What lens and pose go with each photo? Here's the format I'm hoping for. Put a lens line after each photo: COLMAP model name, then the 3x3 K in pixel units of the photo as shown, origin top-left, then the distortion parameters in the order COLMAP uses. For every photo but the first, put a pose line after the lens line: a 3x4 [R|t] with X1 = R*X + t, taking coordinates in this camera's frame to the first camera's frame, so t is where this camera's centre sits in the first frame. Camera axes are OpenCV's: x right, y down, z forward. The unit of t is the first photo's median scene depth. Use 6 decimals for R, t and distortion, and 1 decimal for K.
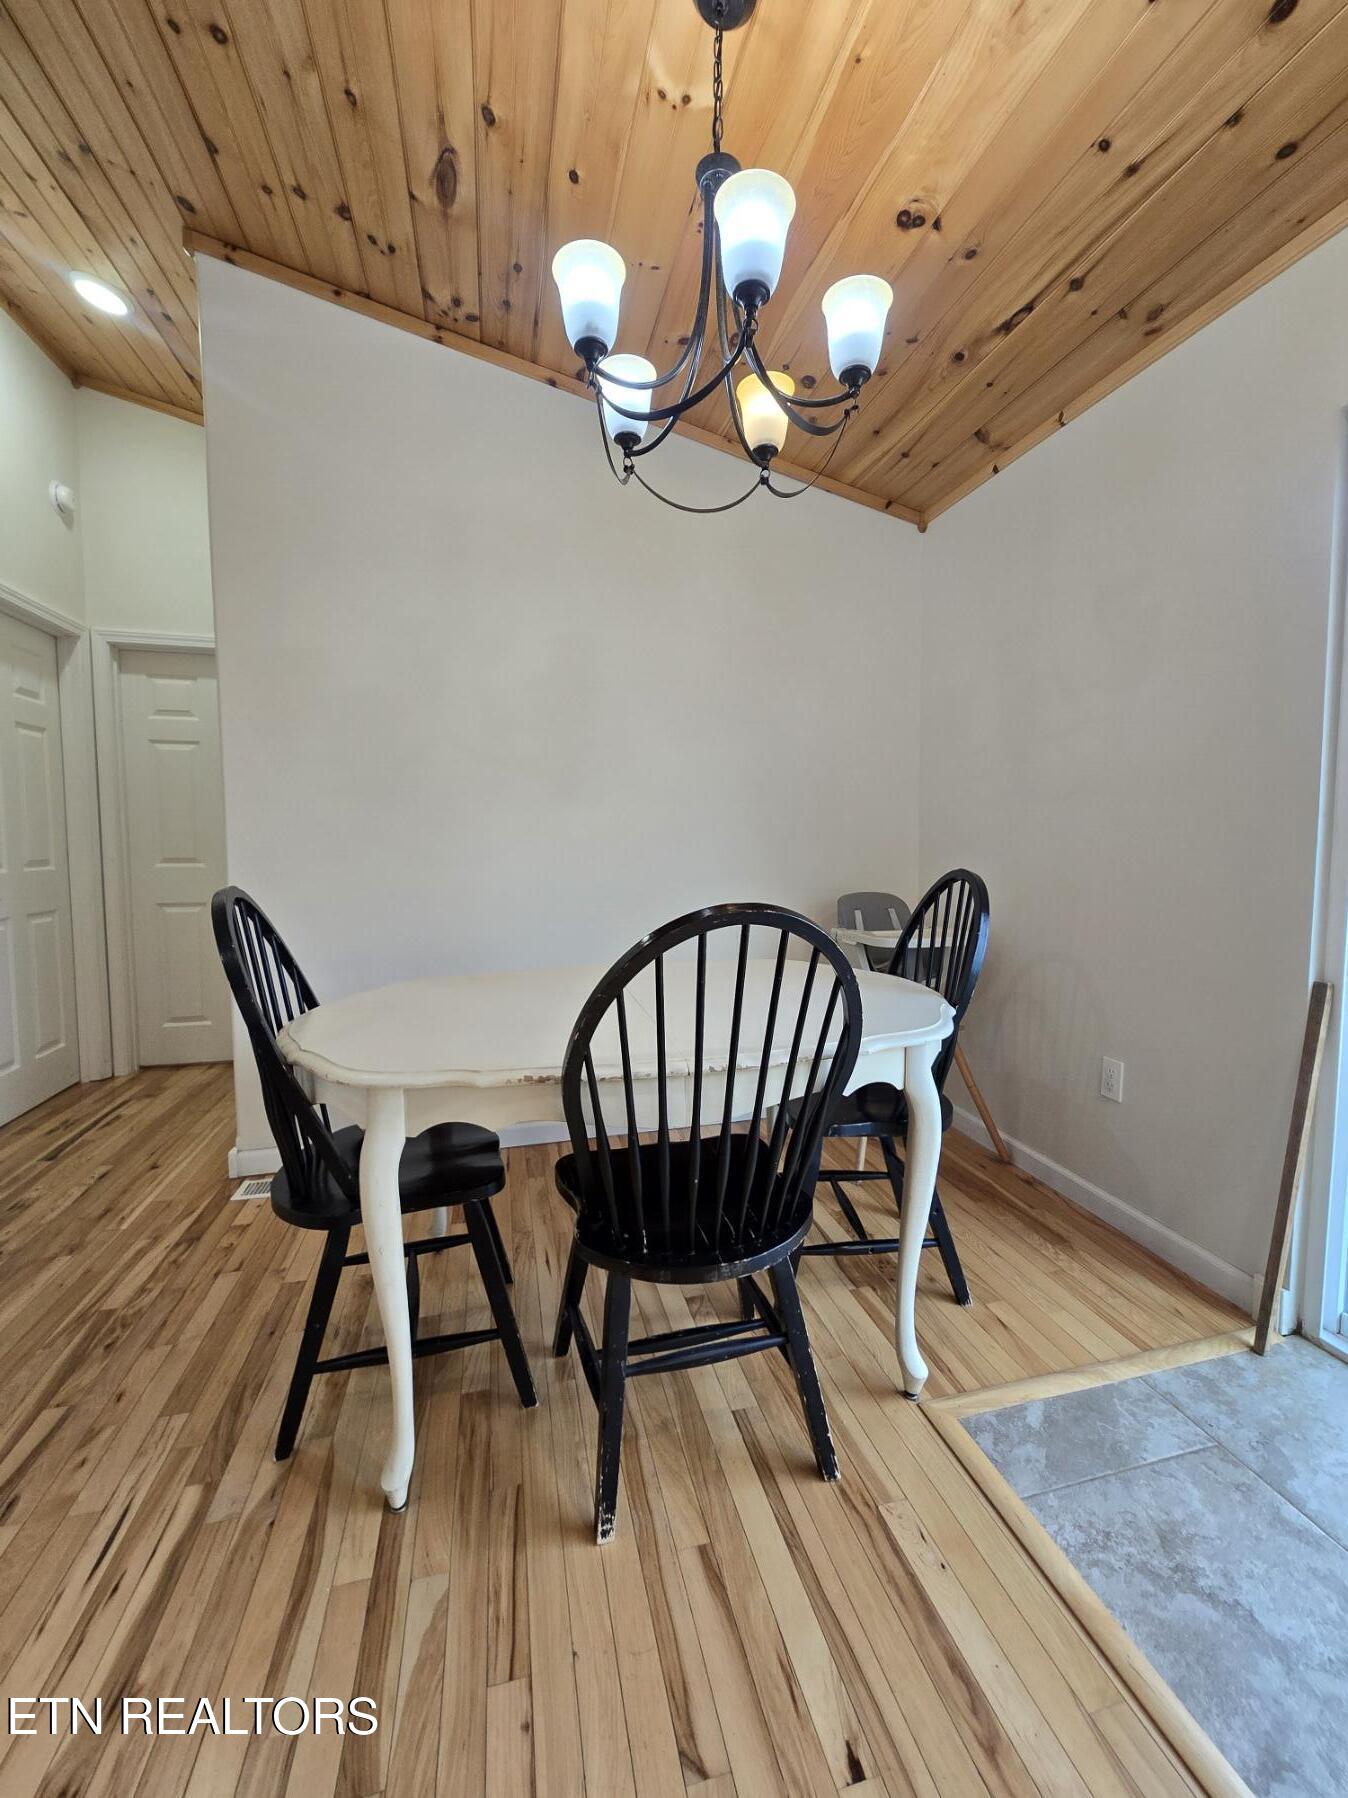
lens RADIAL K [[738.2, 0, 679.3], [0, 738.2, 890.3], [0, 0, 1]] dist [-0.005484, 0.002083]
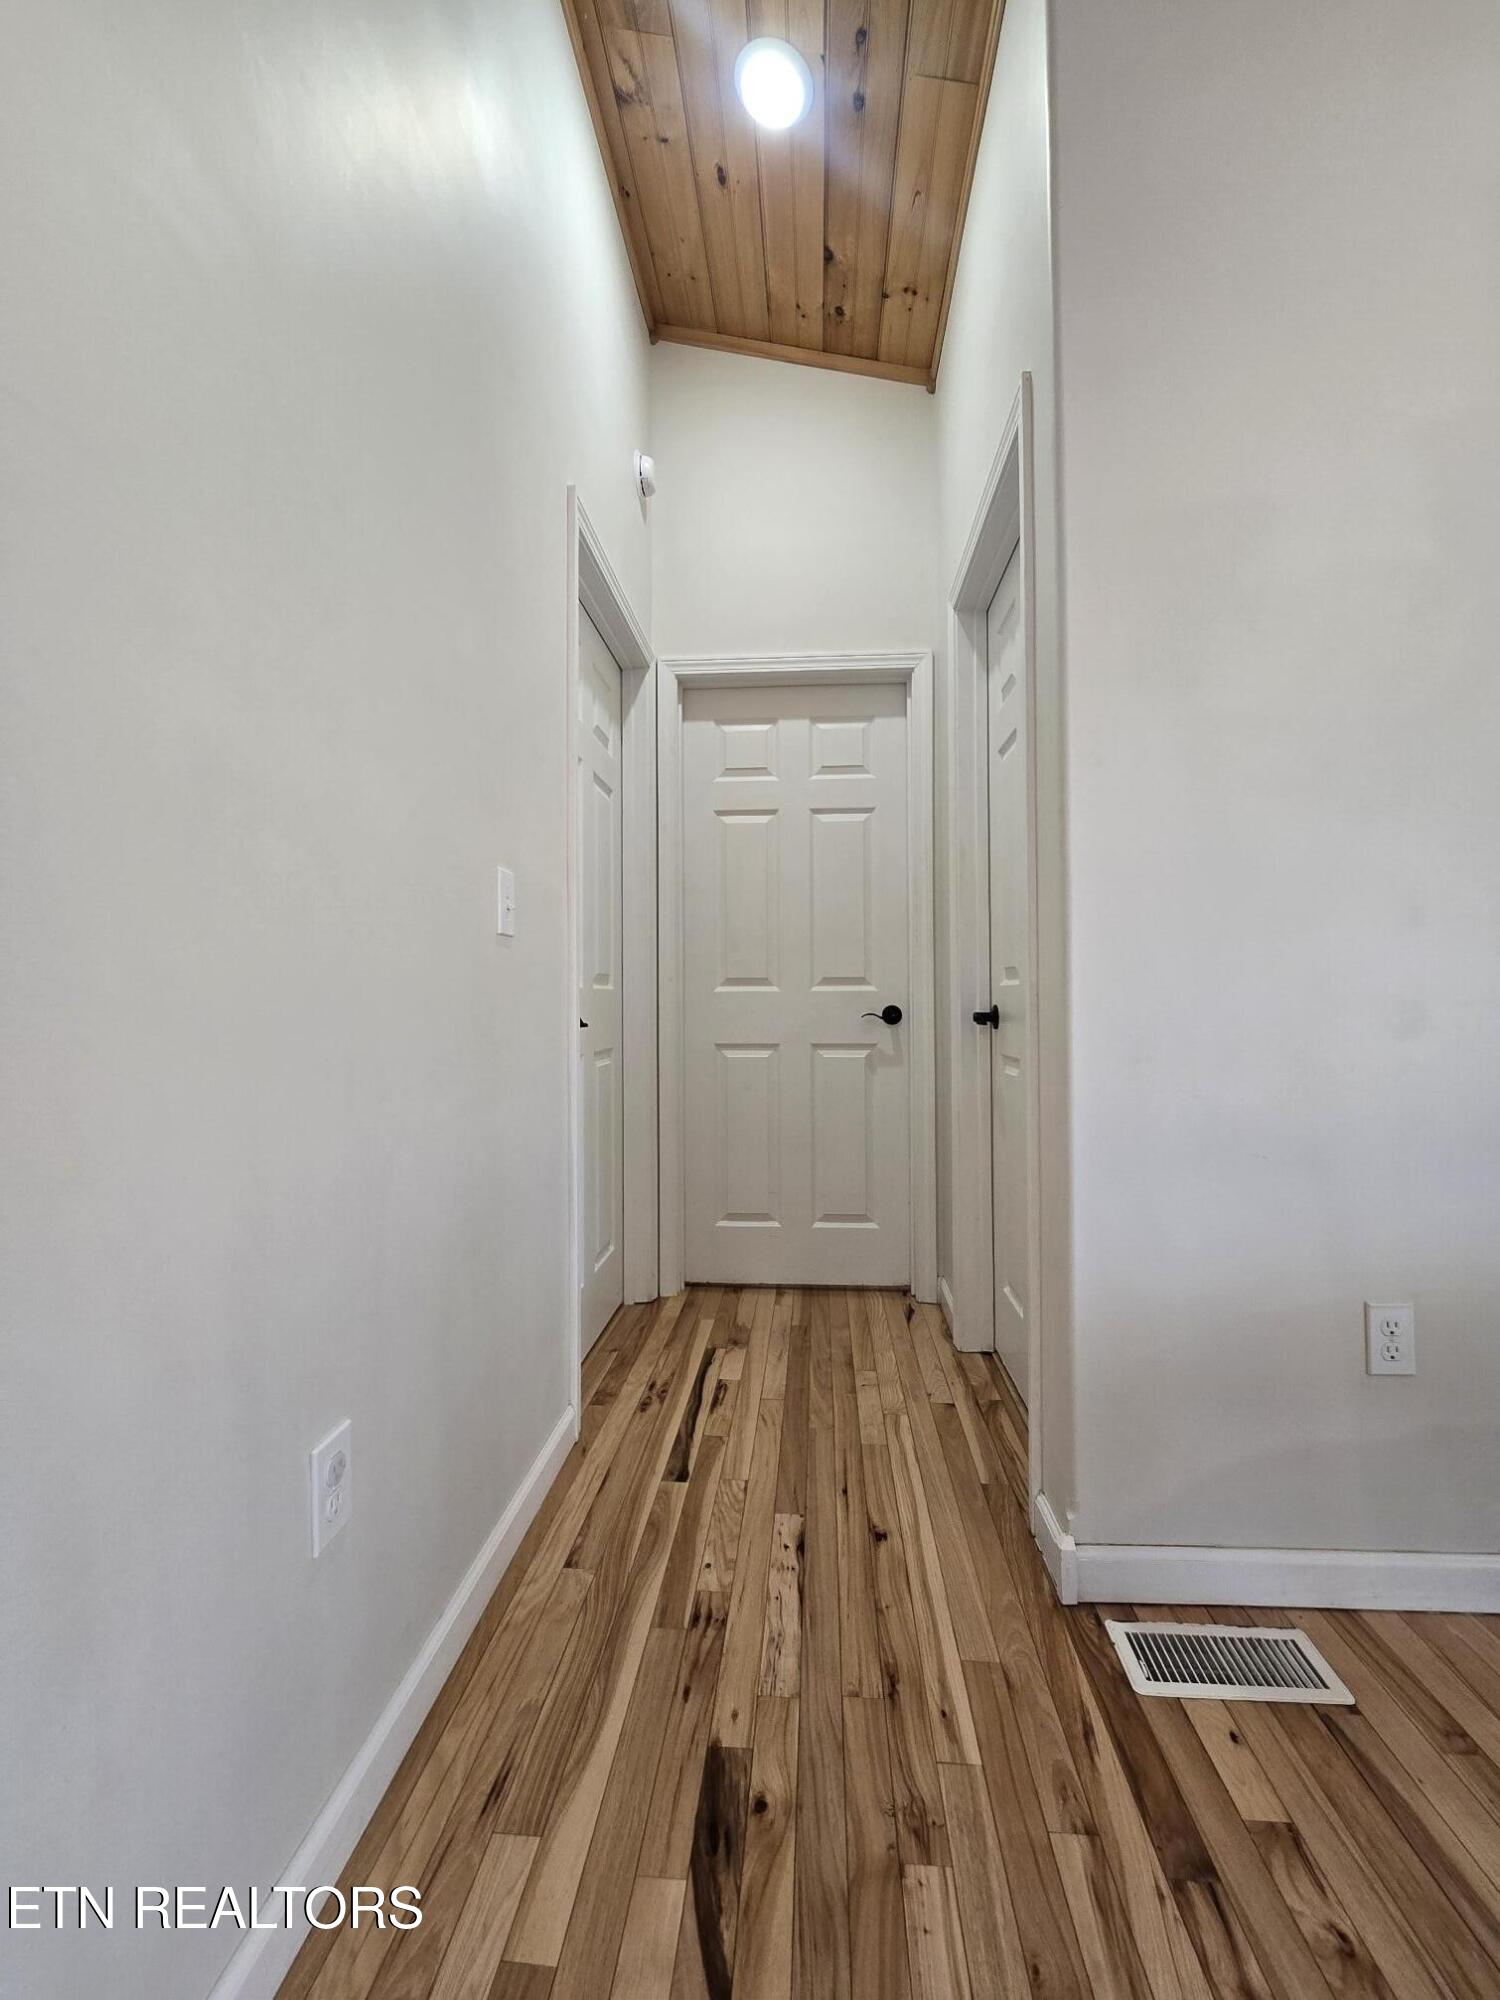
lens RADIAL K [[821.1, 0, 764.6], [0, 821.1, 988.6], [0, 0, 1]] dist [-0.005484, 0.002083]
pose [[0.951163, -0.013707, -0.308385, -0.656808], [-0.012278, 0.996543, -0.082162, 0.044136], [0.308445, 0.081936, 0.947707, 0.429455]]
